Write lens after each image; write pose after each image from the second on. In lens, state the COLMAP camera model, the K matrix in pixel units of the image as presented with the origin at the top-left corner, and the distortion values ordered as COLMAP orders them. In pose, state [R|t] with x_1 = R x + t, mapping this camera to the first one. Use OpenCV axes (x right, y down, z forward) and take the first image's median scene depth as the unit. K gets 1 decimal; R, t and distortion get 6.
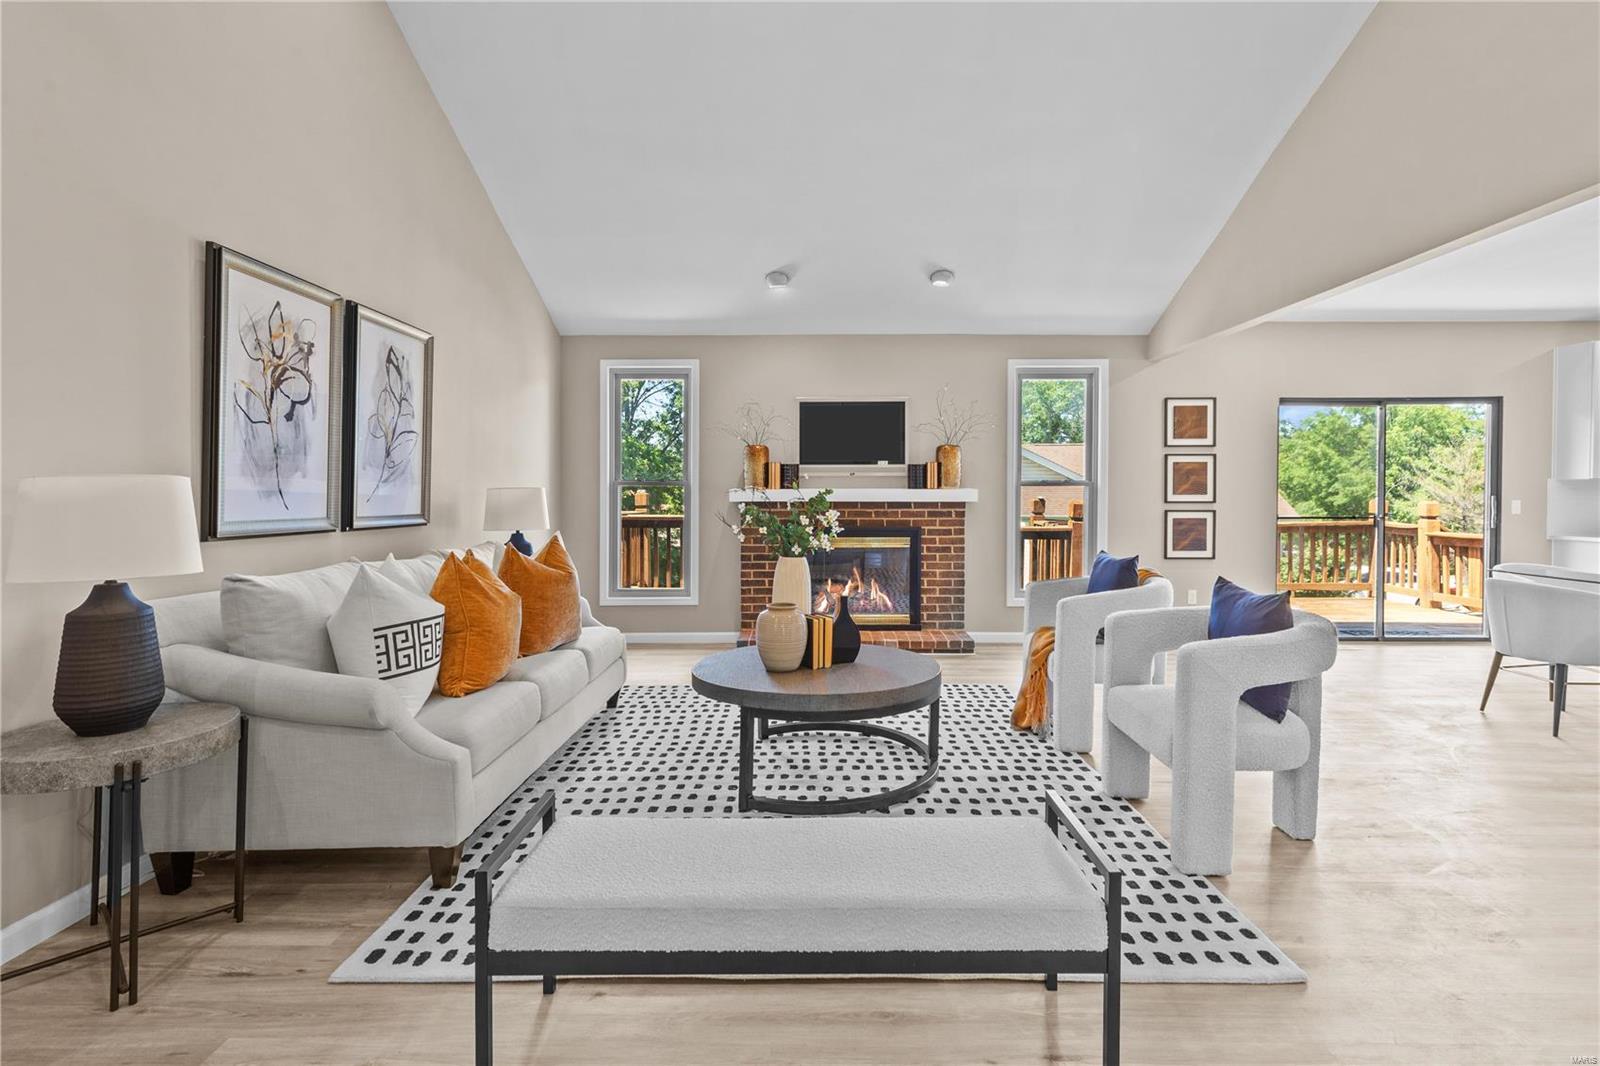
lens RADIAL K [[763.6, 0, 808.9], [0, 763.6, 490.7], [0, 0, 1]] dist [0.000306, -0.000129]
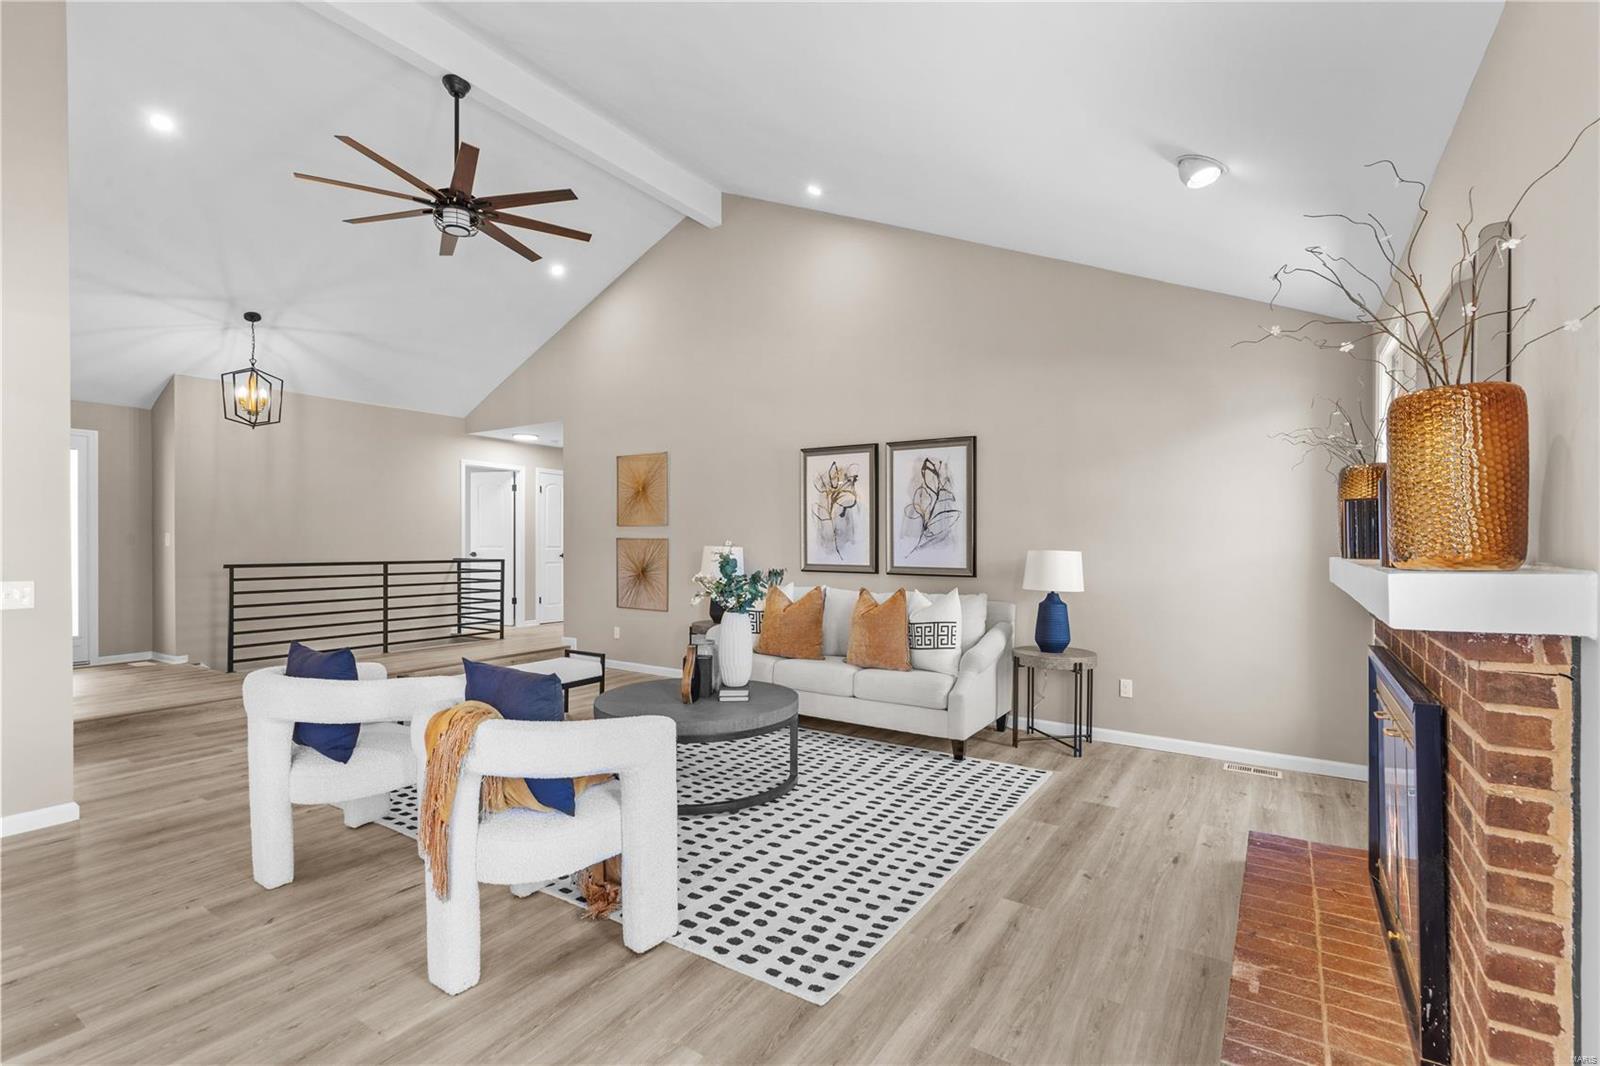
lens RADIAL K [[739.0, 0, 851.2], [0, 739.0, 532.5], [0, 0, 1]] dist [0.000182, -0.000029]
pose [[-0.502615, -0.004907, -0.864497, 0.919913], [0.002006, 0.999975, -0.006842, -0.032078], [0.864508, -0.005173, -0.502592, 1.807662]]
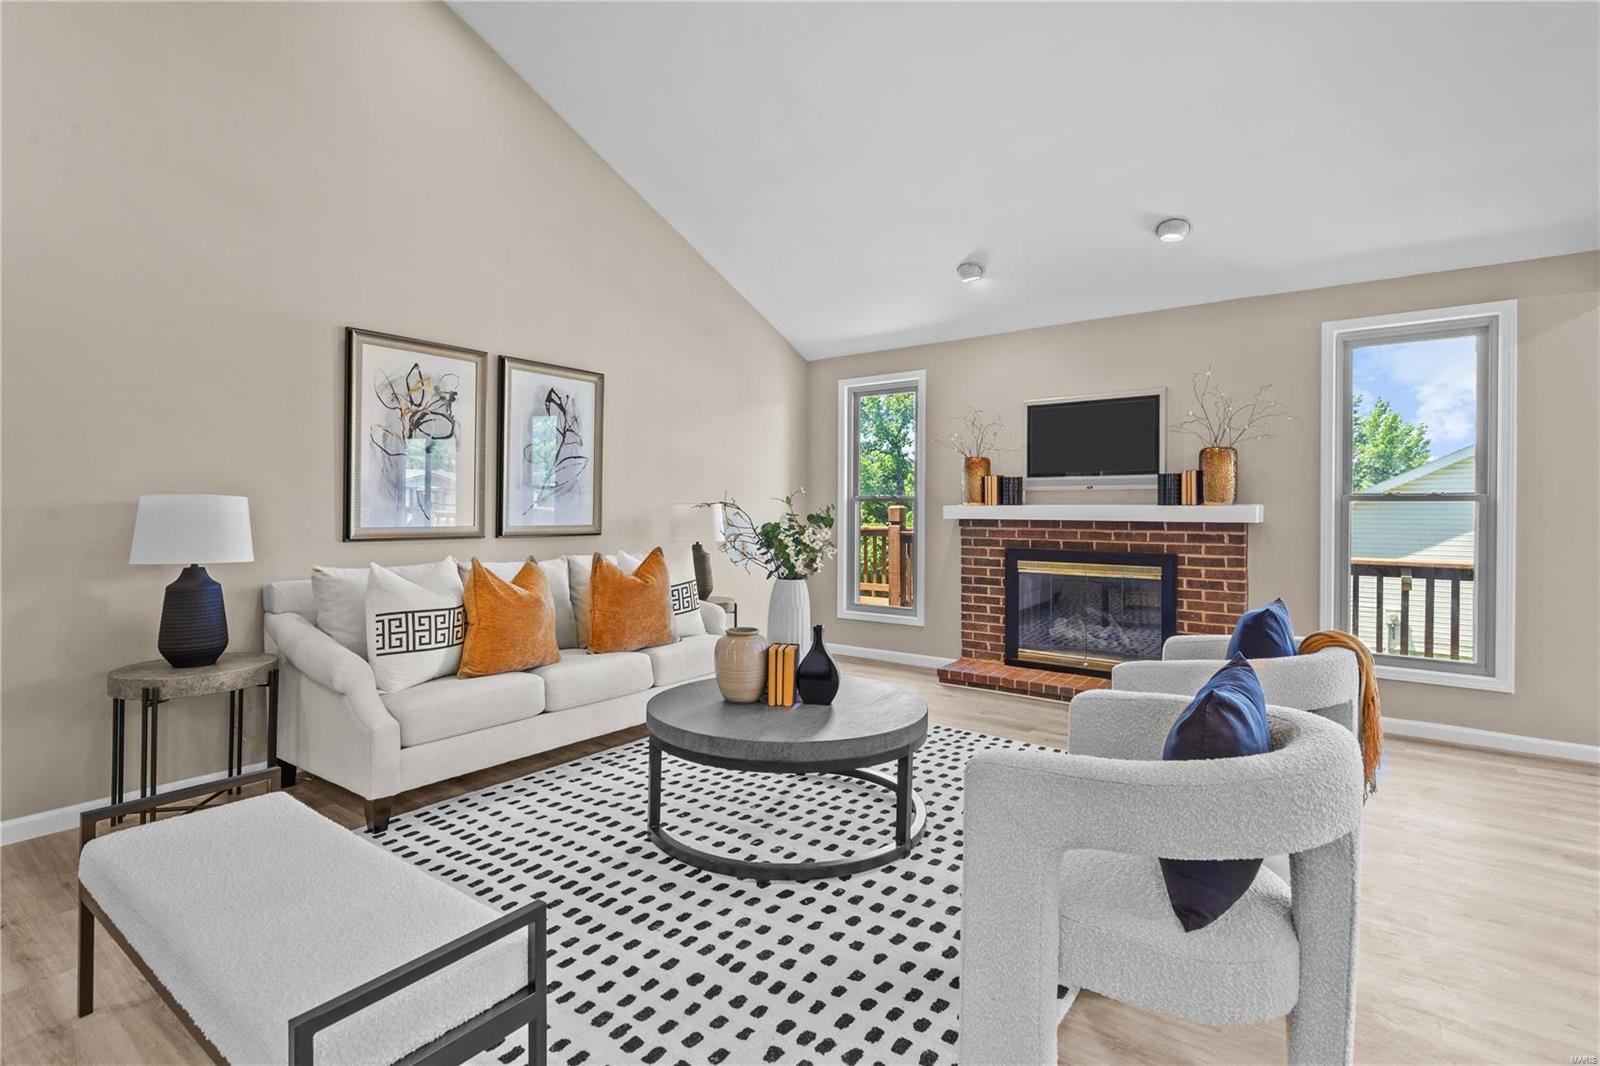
lens RADIAL K [[739.0, 0, 796.7], [0, 739.0, 507.2], [0, 0, 1]] dist [0.002580, 0.000271]
pose [[0.808348, 0.001932, -0.588702, 0.522139], [-0.002434, 0.999997, -0.000060, 0.000819], [0.588700, 0.001482, 0.808350, 0.305160]]
